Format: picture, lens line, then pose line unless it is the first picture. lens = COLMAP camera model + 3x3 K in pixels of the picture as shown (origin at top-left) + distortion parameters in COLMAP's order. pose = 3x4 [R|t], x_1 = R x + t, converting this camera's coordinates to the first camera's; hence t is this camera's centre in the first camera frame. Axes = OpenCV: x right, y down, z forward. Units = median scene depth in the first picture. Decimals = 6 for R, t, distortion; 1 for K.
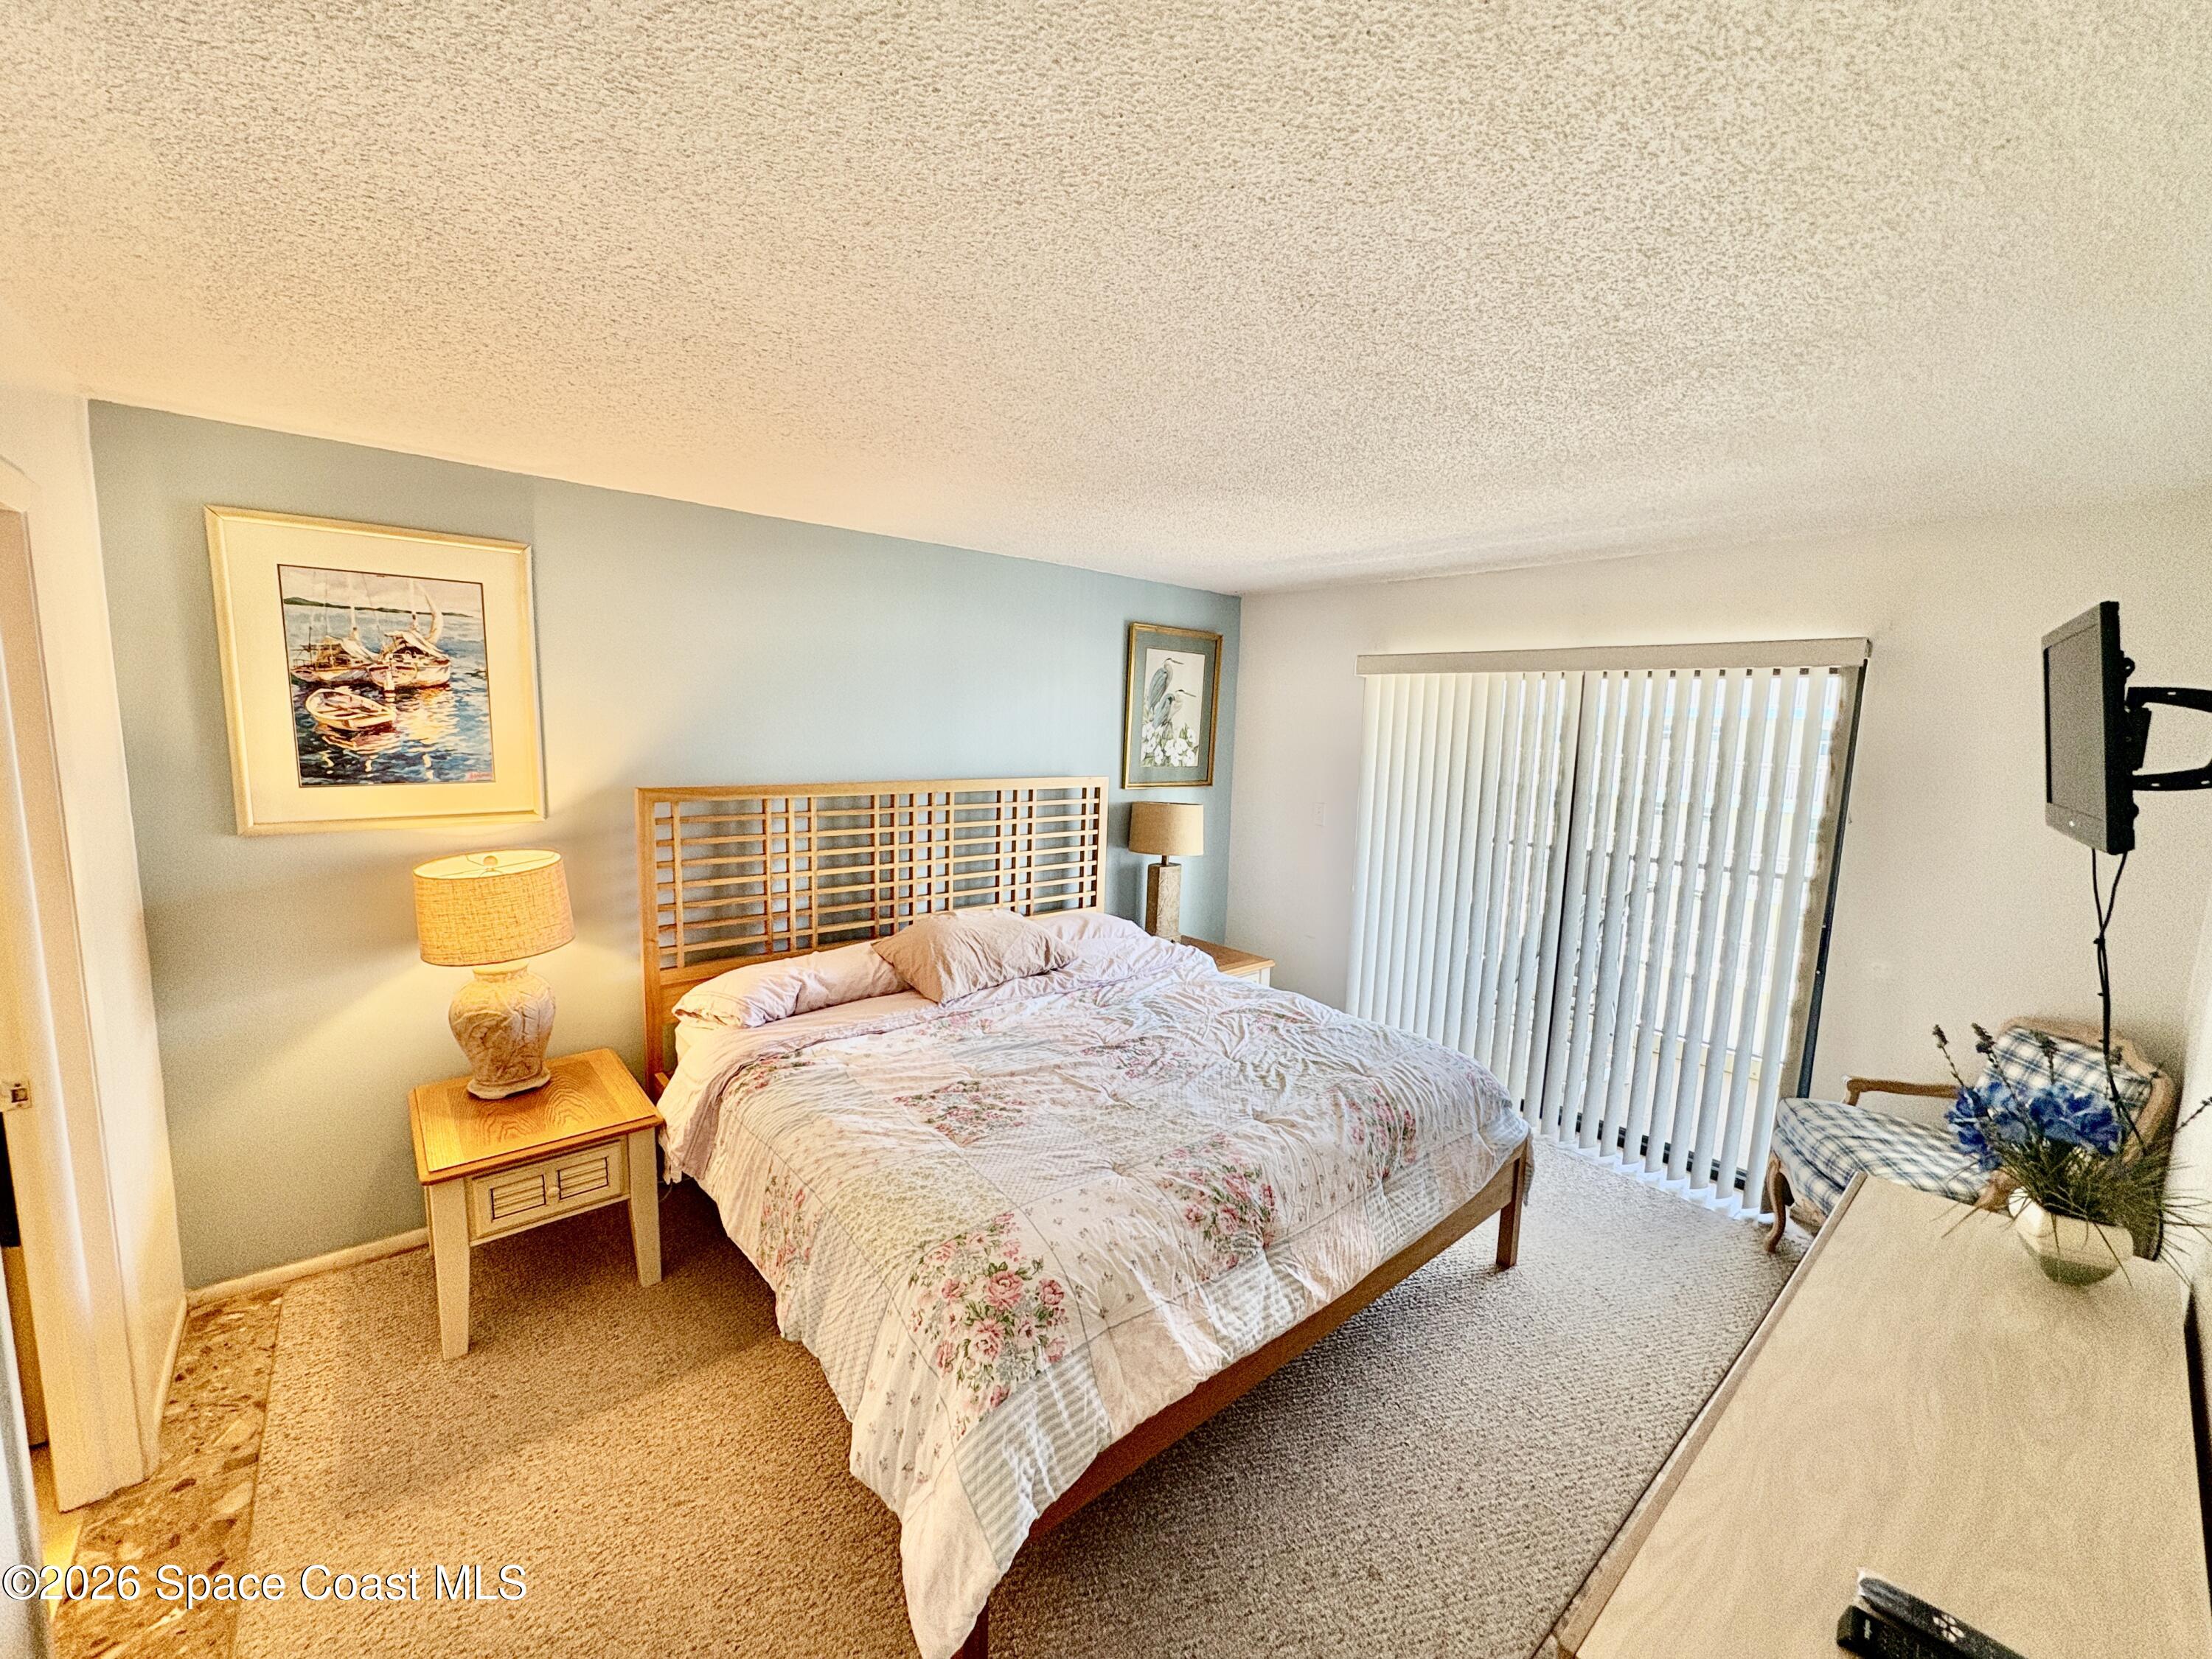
lens RADIAL K [[882.5, 0, 1110.6], [0, 882.5, 831.6], [0, 0, 1]] dist [-0.000706, 0.000398]
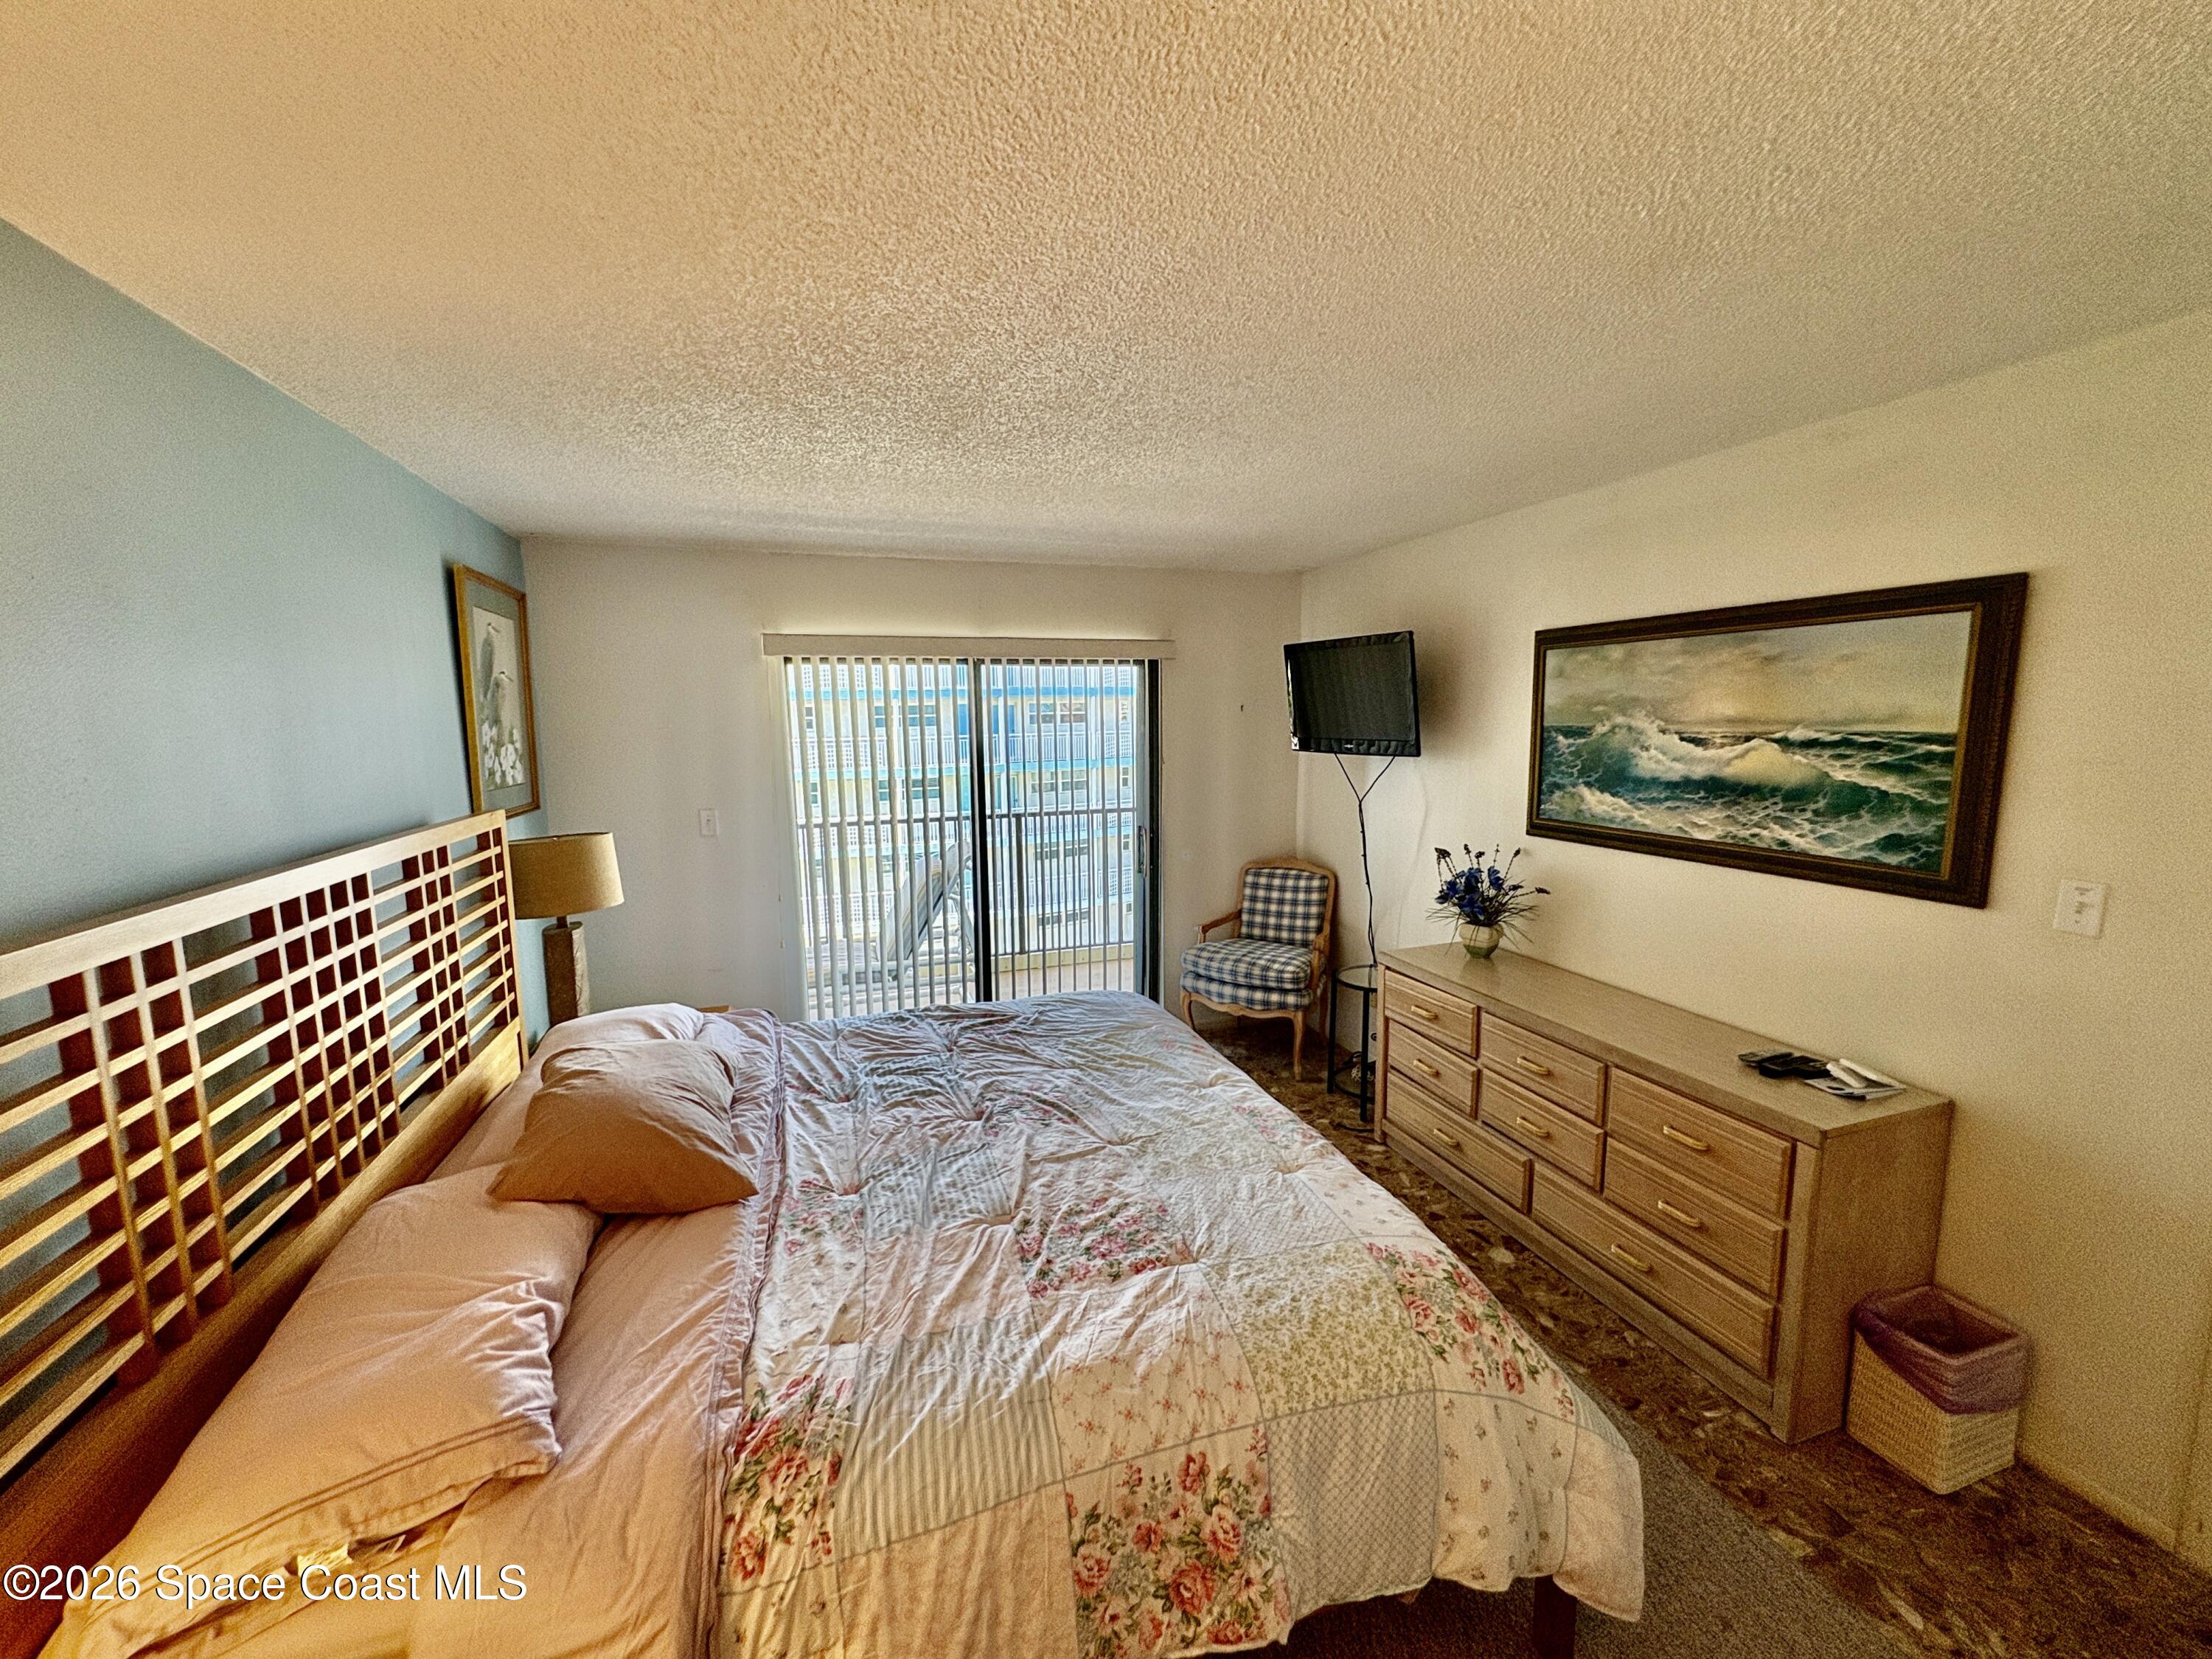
lens RADIAL K [[882.5, 0, 1109.6], [0, 882.5, 826.3], [0, 0, 1]] dist [-0.000706, 0.000398]
pose [[0.387936, -0.158222, 0.908004, -0.596496], [0.142597, 0.983597, 0.110471, -0.084687], [-0.910589, 0.086623, 0.404134, 0.503772]]
